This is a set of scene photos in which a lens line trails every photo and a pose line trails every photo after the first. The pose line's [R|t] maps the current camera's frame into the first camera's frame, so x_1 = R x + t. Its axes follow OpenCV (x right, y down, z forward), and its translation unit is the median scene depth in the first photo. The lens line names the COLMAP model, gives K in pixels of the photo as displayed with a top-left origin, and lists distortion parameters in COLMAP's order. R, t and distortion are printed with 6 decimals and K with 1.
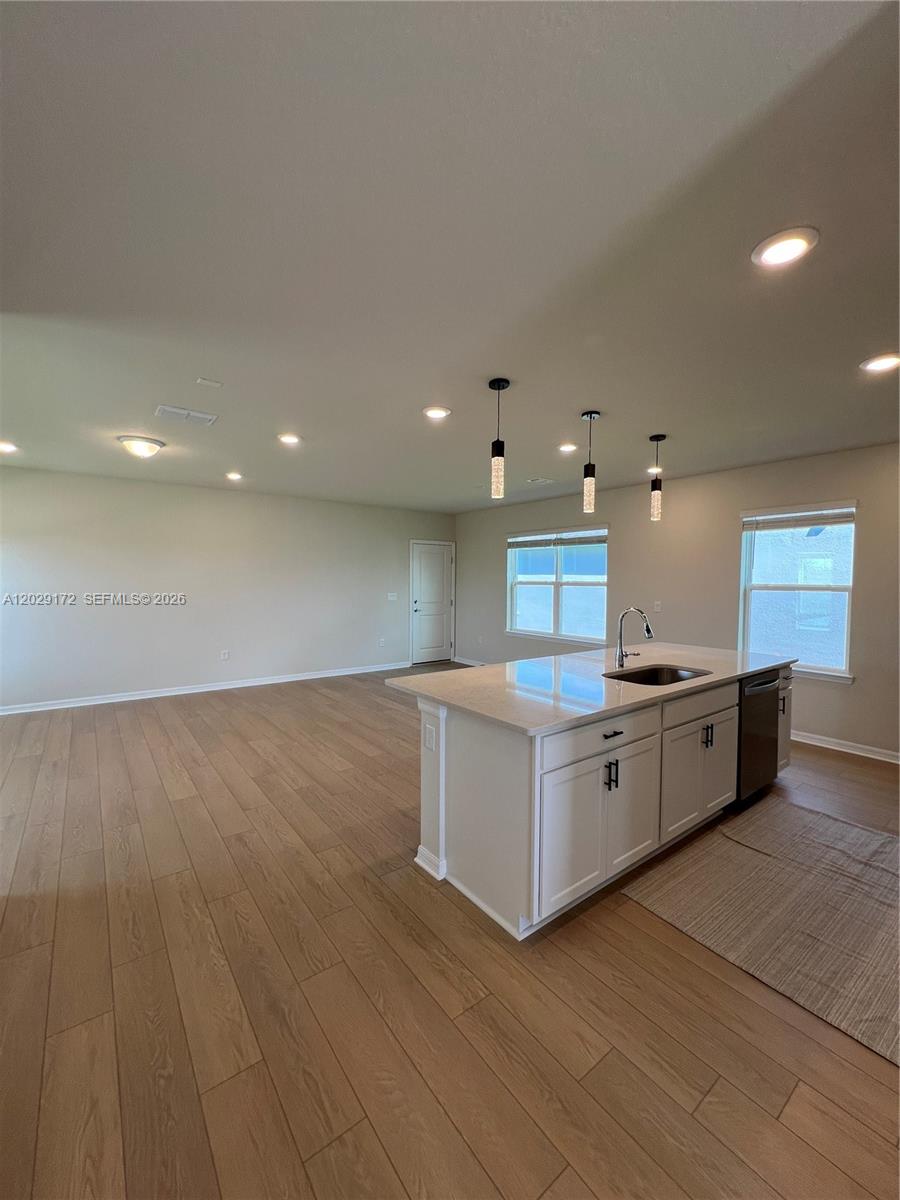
lens RADIAL K [[481.0, 0, 452.4], [0, 481.0, 597.6], [0, 0, 1]] dist [-0.001508, 0.000242]
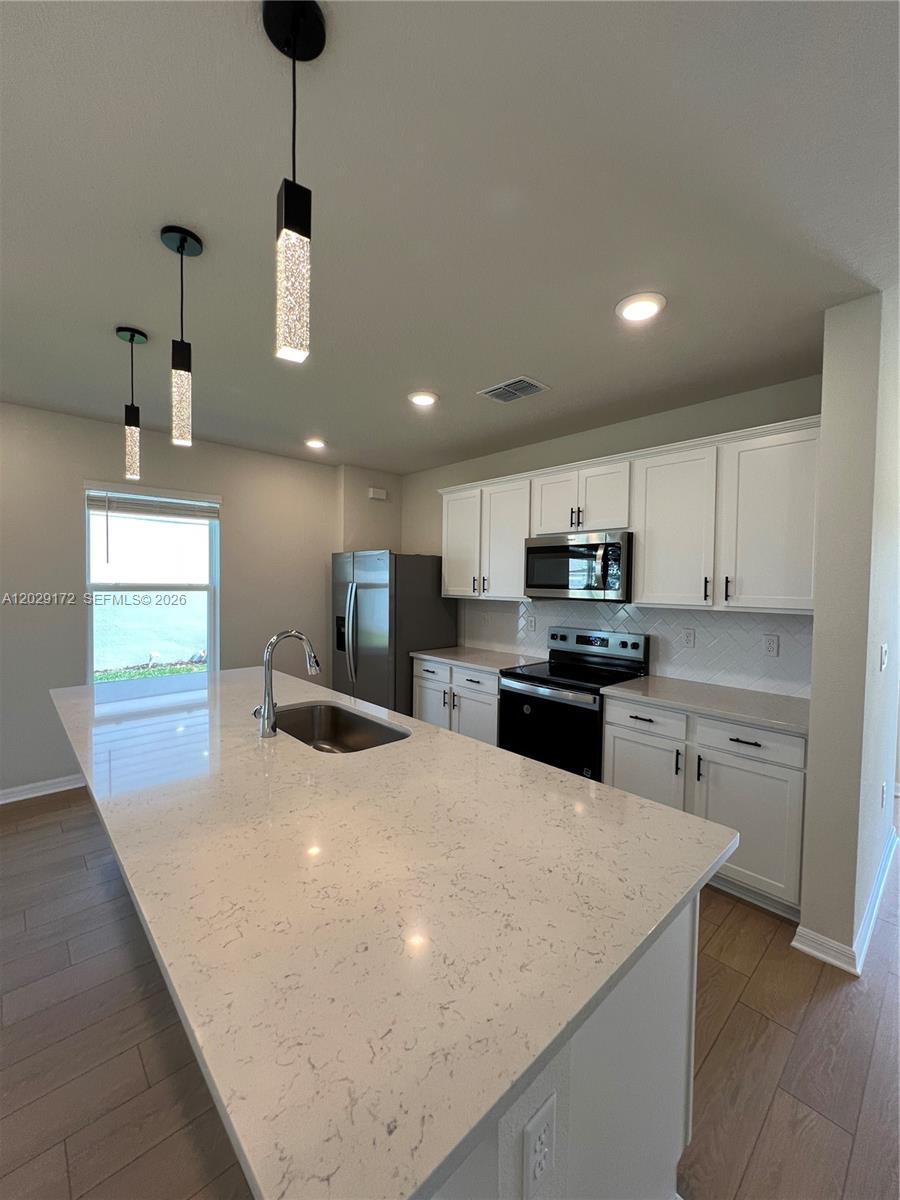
lens RADIAL K [[481.0, 0, 452.4], [0, 481.0, 597.6], [0, 0, 1]] dist [-0.001508, 0.000242]
pose [[-0.096923, -0.044581, 0.994293, -0.183055], [0.022879, 0.998633, 0.047006, -0.033009], [-0.995029, 0.027304, -0.095771, 0.624921]]
